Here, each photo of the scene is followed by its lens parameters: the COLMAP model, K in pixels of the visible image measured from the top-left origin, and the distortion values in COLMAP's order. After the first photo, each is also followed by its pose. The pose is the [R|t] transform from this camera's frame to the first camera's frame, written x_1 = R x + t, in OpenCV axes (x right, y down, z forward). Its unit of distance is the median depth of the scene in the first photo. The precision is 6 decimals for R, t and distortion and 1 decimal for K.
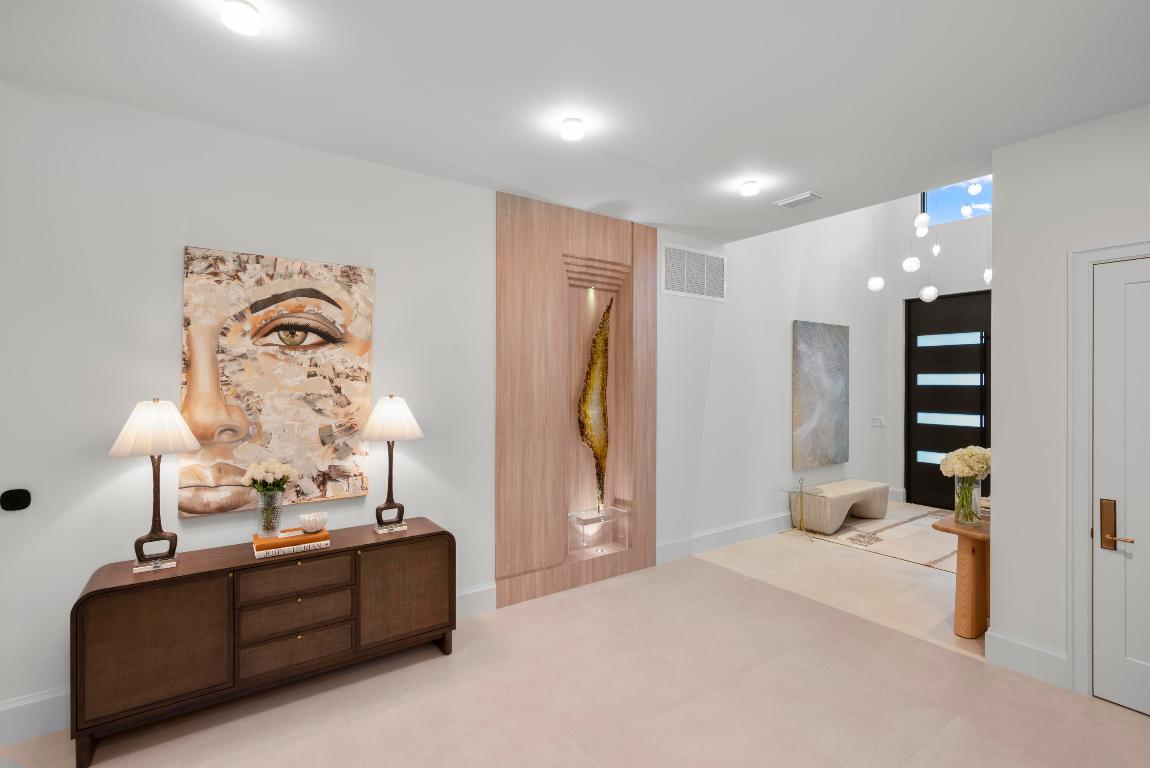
lens RADIAL K [[518.8, 0, 575.0], [0, 518.8, 384.0], [0, 0, 1]] dist [0.001801, 0.000527]
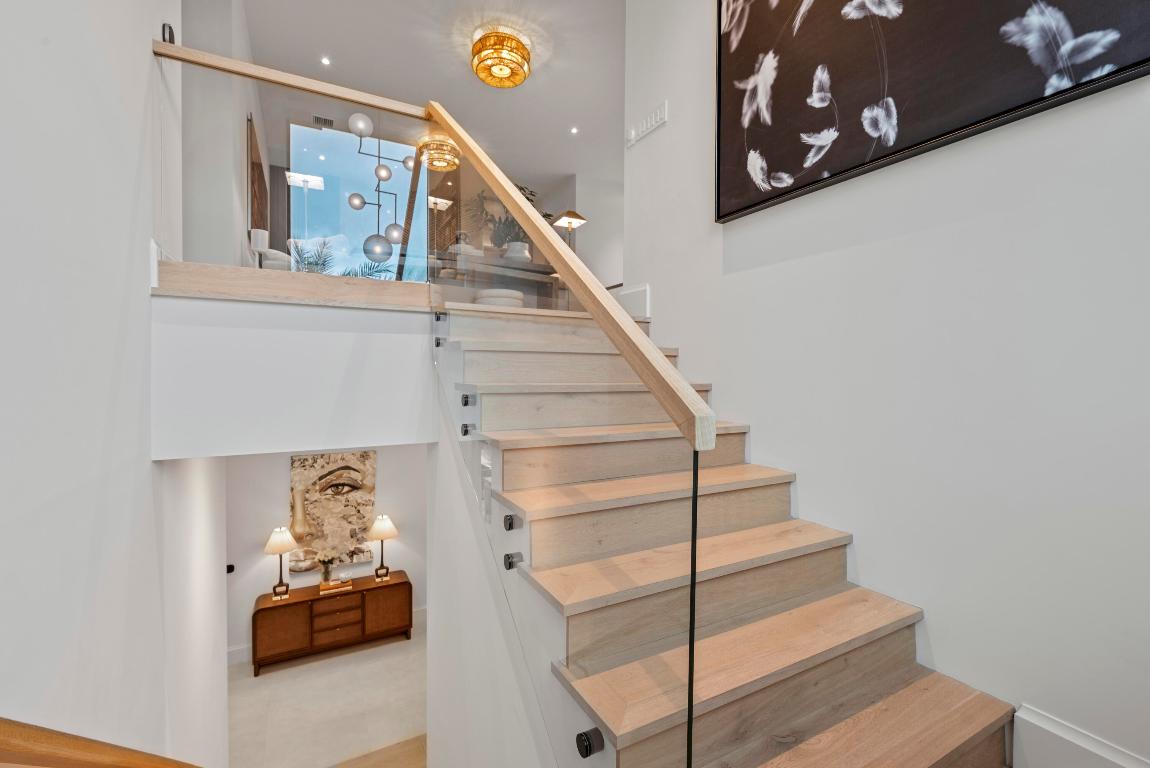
lens RADIAL K [[491.1, 0, 579.7], [0, 491.1, 379.4], [0, 0, 1]] dist [-0.001515, -0.000114]
pose [[0.993955, 0.005533, -0.109648, 0.708119], [-0.004023, 0.999894, 0.013993, -0.605530], [0.109713, -0.013467, 0.993872, -0.952476]]
